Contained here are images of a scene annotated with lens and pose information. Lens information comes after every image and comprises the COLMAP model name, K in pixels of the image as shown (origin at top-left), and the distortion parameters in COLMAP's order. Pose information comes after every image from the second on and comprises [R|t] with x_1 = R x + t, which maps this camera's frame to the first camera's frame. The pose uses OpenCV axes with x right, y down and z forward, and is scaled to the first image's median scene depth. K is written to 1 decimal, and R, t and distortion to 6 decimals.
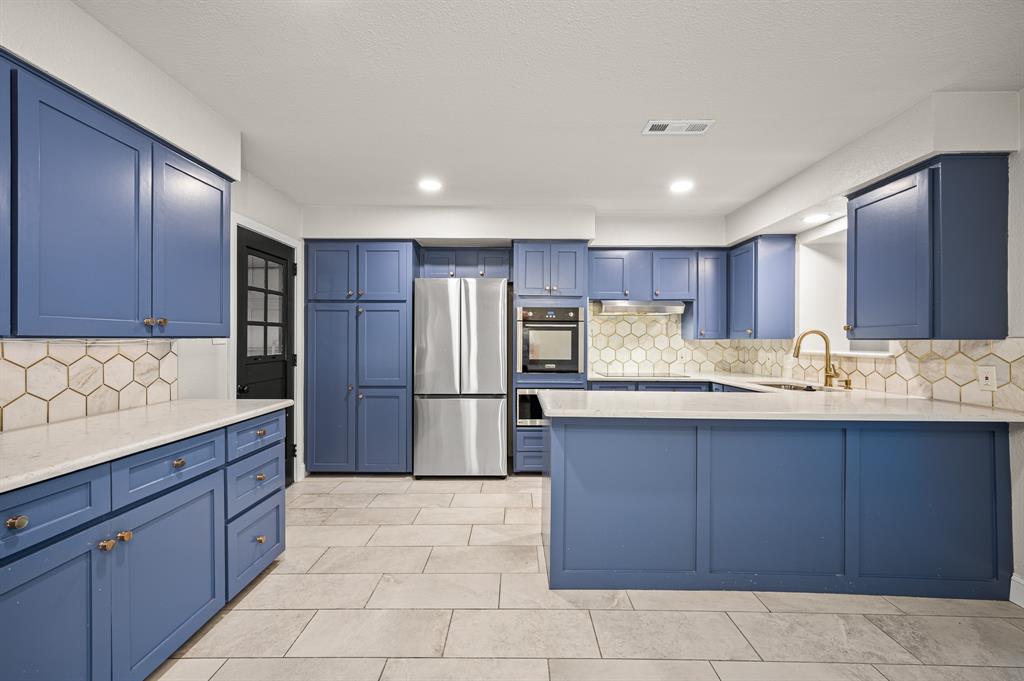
lens RADIAL K [[440.4, 0, 512.0], [0, 440.4, 340.5], [0, 0, 1]] dist [0.000211, -0.000127]
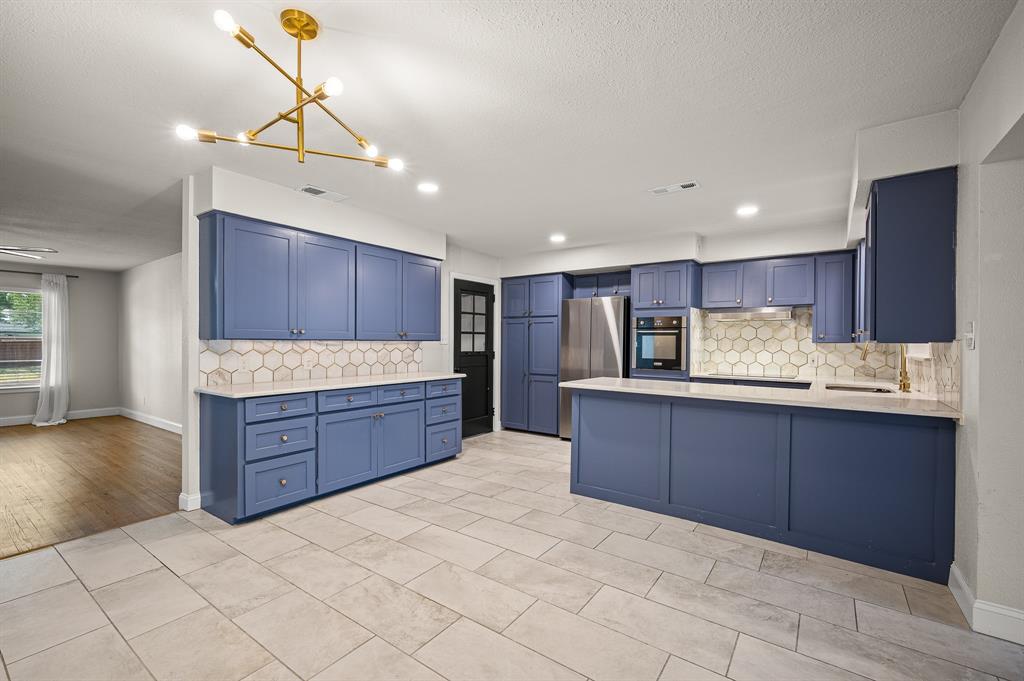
lens RADIAL K [[436.5, 0, 513.3], [0, 436.5, 348.1], [0, 0, 1]] dist [0.000051, -0.000026]
pose [[0.819134, 0.009508, -0.573524, 0.478775], [-0.005508, 0.999947, 0.008711, 0.004745], [0.573576, -0.003976, 0.819142, -0.261576]]
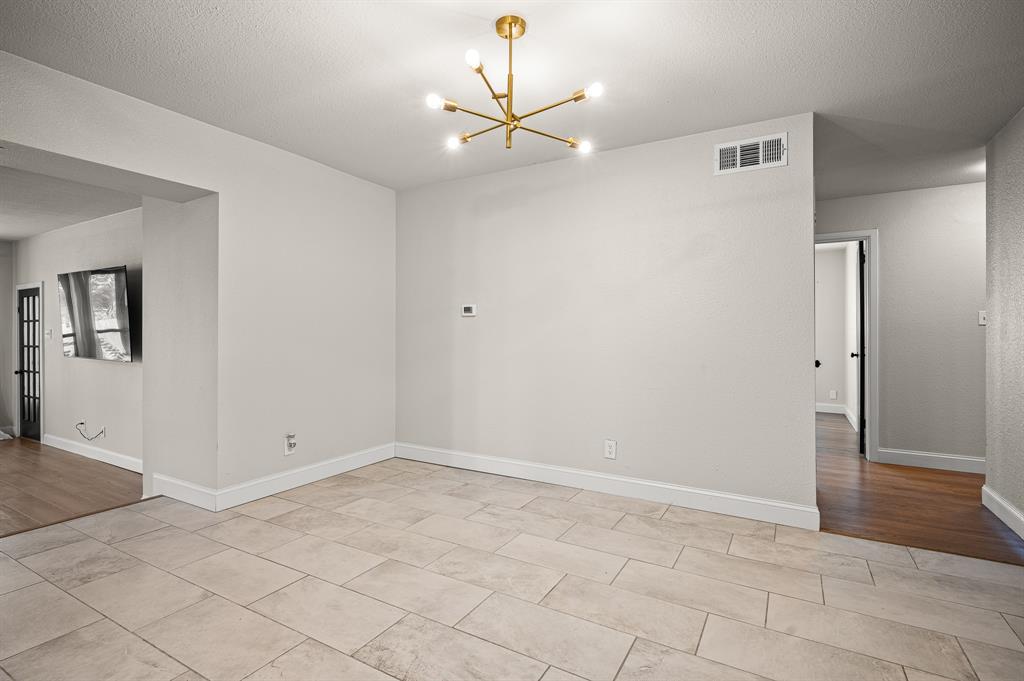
lens RADIAL K [[485.8, 0, 513.3], [0, 485.8, 333.7], [0, 0, 1]] dist [-0.000190, -0.000029]
pose [[-0.872129, -0.004118, 0.489259, -0.196270], [-0.003114, 0.999991, 0.002866, 0.030654], [-0.489266, 0.000976, -0.872134, 0.426568]]
